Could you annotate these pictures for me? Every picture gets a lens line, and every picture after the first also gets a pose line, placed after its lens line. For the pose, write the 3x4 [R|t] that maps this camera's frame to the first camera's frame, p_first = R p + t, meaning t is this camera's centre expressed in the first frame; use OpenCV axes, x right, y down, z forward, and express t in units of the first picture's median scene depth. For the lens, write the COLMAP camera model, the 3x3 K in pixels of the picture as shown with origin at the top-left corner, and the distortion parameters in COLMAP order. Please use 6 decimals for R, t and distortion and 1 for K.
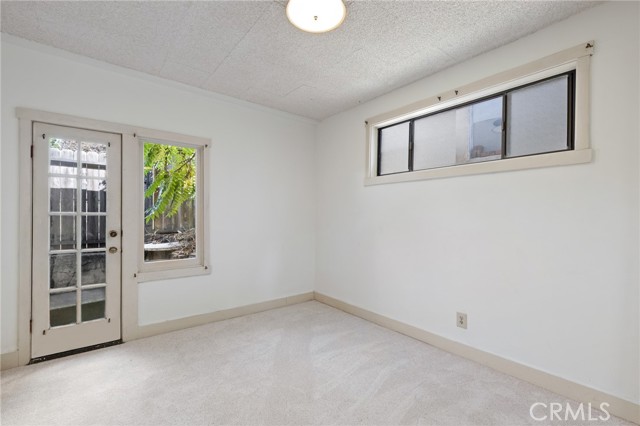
lens RADIAL K [[285.2, 0, 320.0], [0, 285.2, 213.0], [0, 0, 1]] dist [-0.000532, -0.000254]
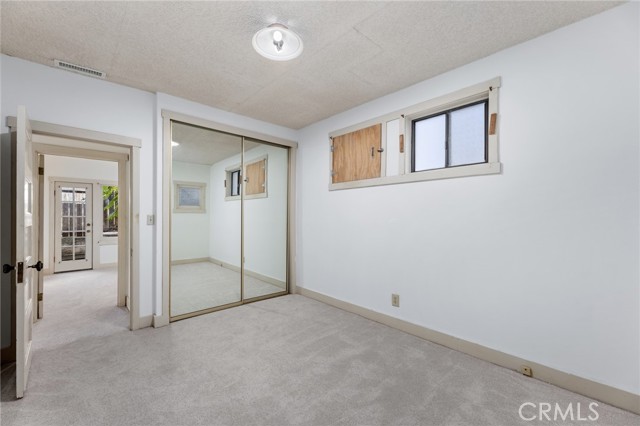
lens RADIAL K [[266.0, 0, 320.0], [0, 266.0, 213.0], [0, 0, 1]] dist [0.000344, 0.000136]
pose [[0.998728, 0.006983, 0.049929, 0.624228], [-0.007286, 0.999956, 0.005900, -0.029089], [-0.049885, -0.006256, 0.998735, -0.752577]]
